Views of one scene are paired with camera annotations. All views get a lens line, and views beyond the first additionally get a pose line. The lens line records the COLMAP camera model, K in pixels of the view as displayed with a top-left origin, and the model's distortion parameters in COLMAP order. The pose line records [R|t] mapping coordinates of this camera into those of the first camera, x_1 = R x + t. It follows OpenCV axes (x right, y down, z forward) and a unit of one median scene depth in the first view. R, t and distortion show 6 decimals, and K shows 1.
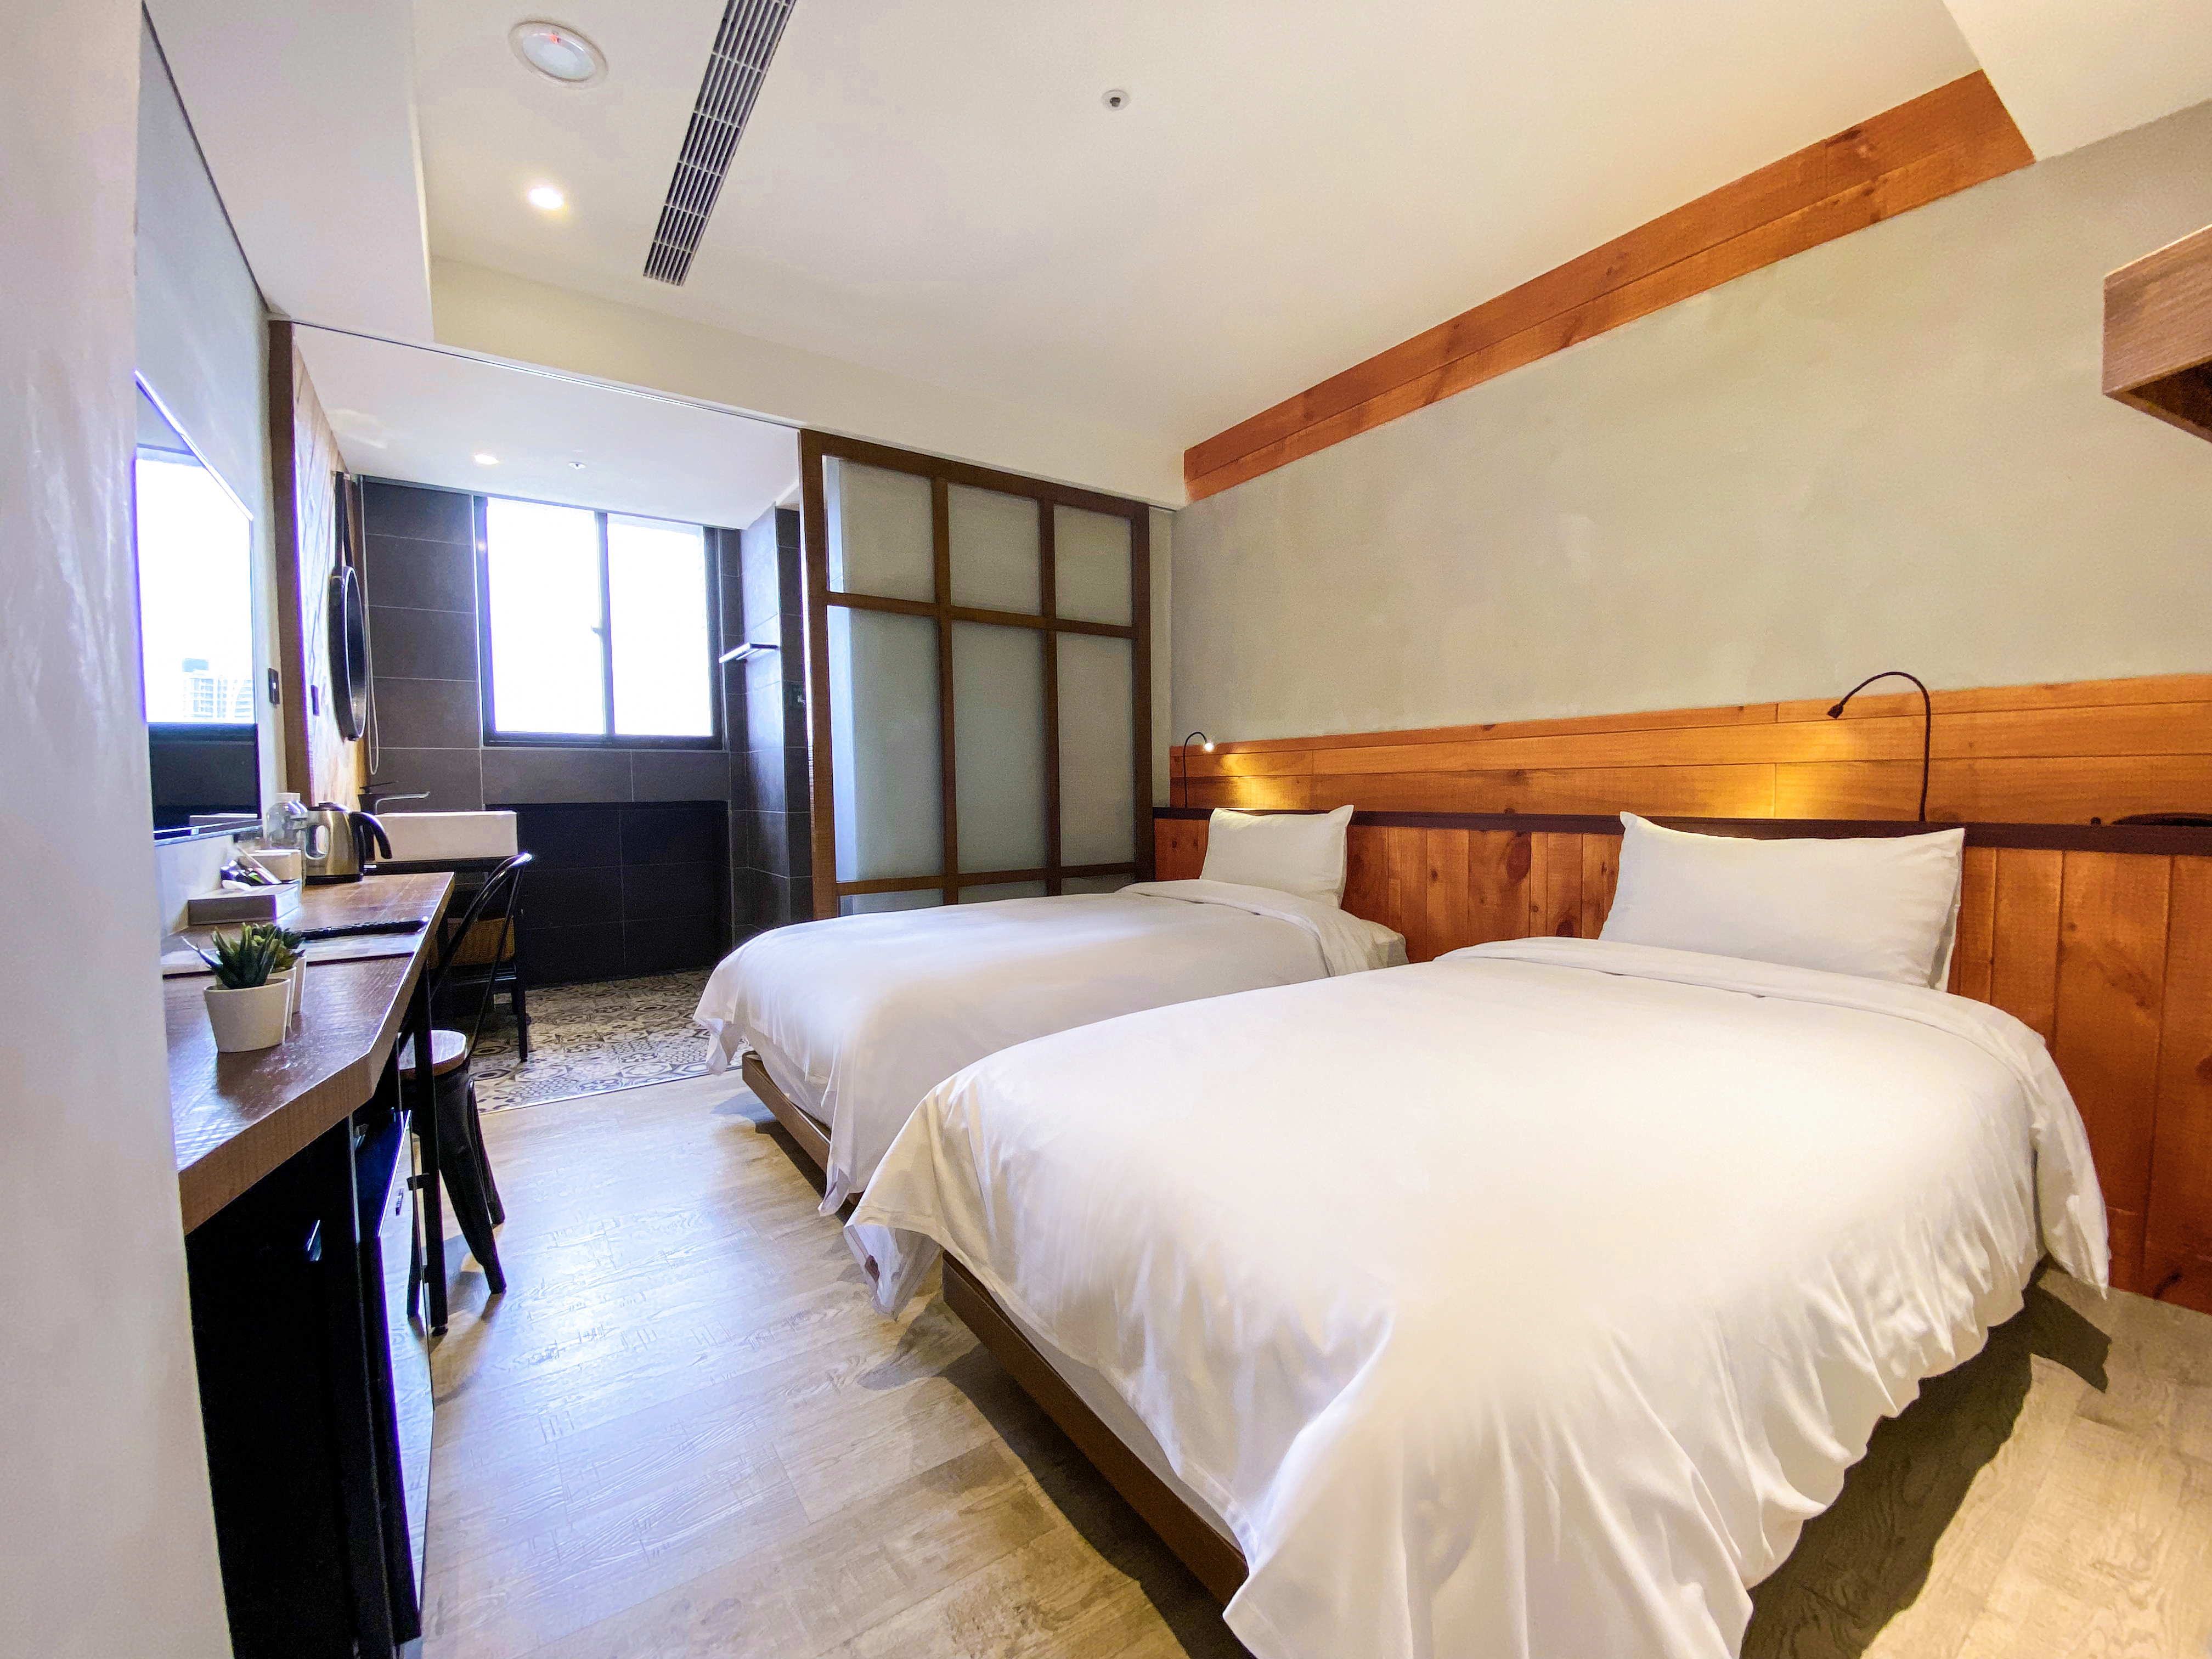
lens RADIAL K [[889.1, 0, 1109.9], [0, 889.1, 841.5], [0, 0, 1]] dist [-0.036210, 0.000014]
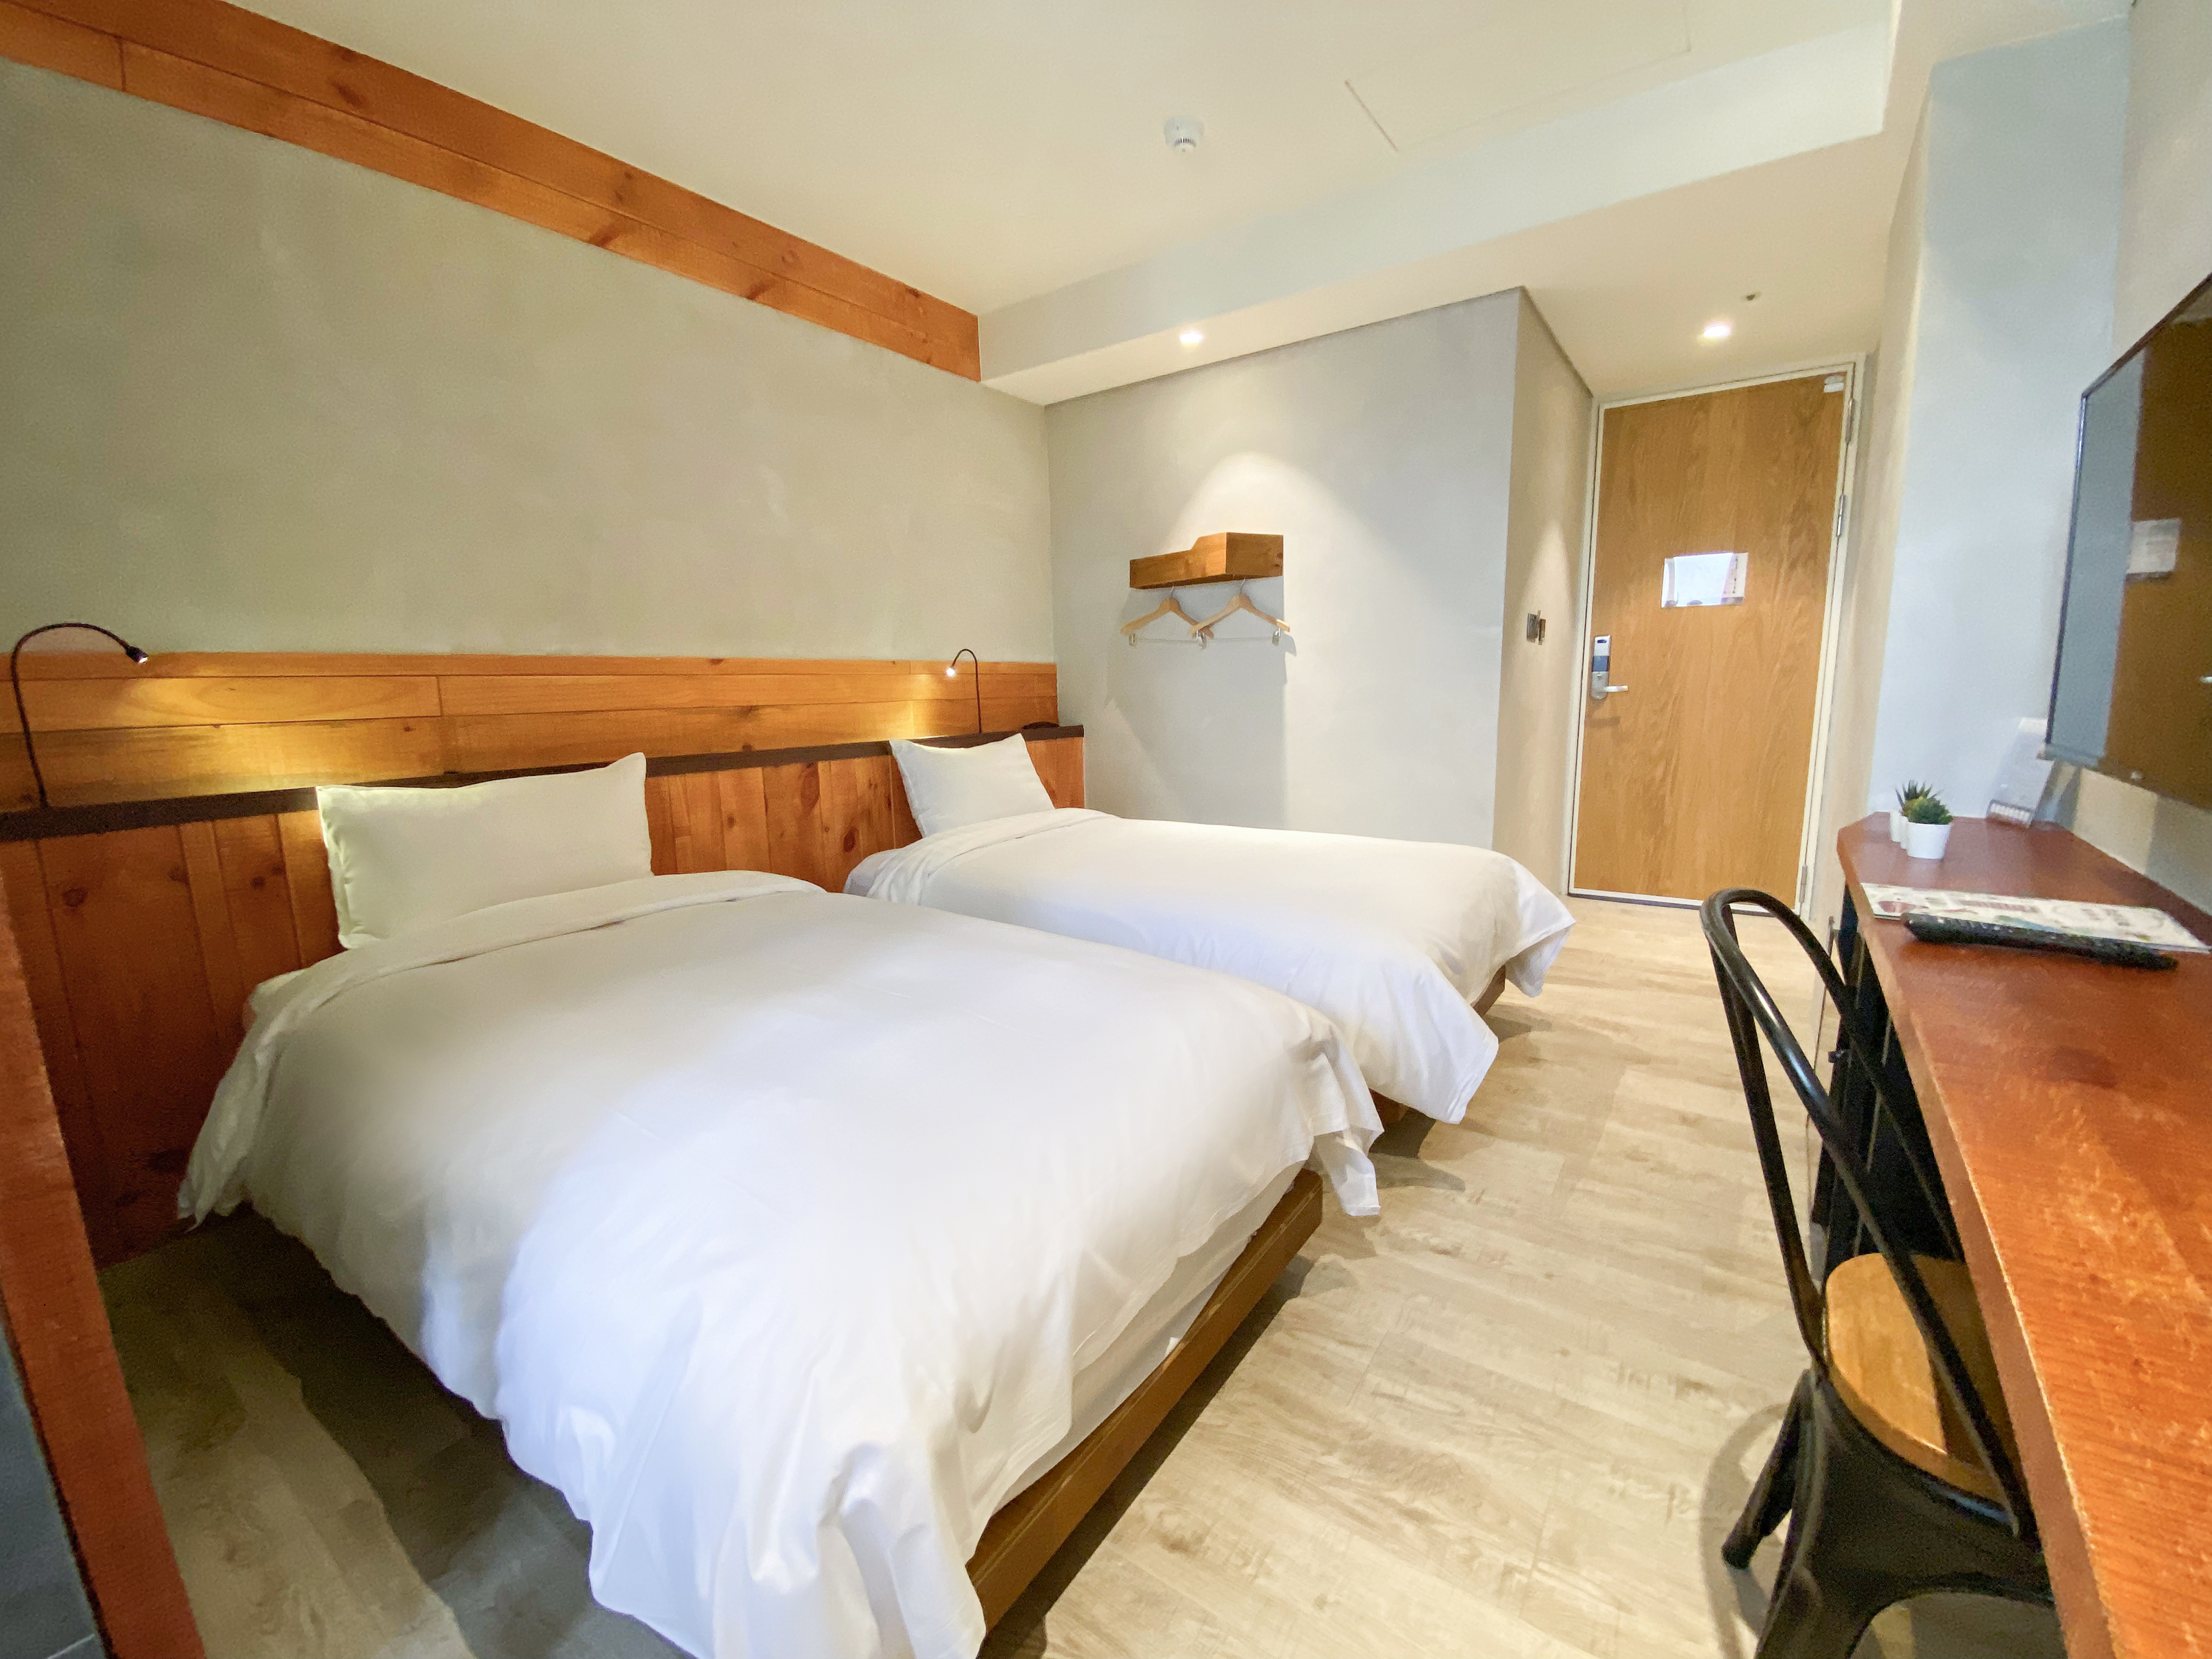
lens RADIAL K [[889.1, 0, 1109.9], [0, 889.1, 841.5], [0, 0, 1]] dist [-0.036210, 0.000014]
pose [[-0.334270, -0.136463, 0.932545, -0.672465], [0.079442, 0.981861, 0.172156, -0.072533], [-0.939123, 0.131630, -0.317366, 0.991003]]
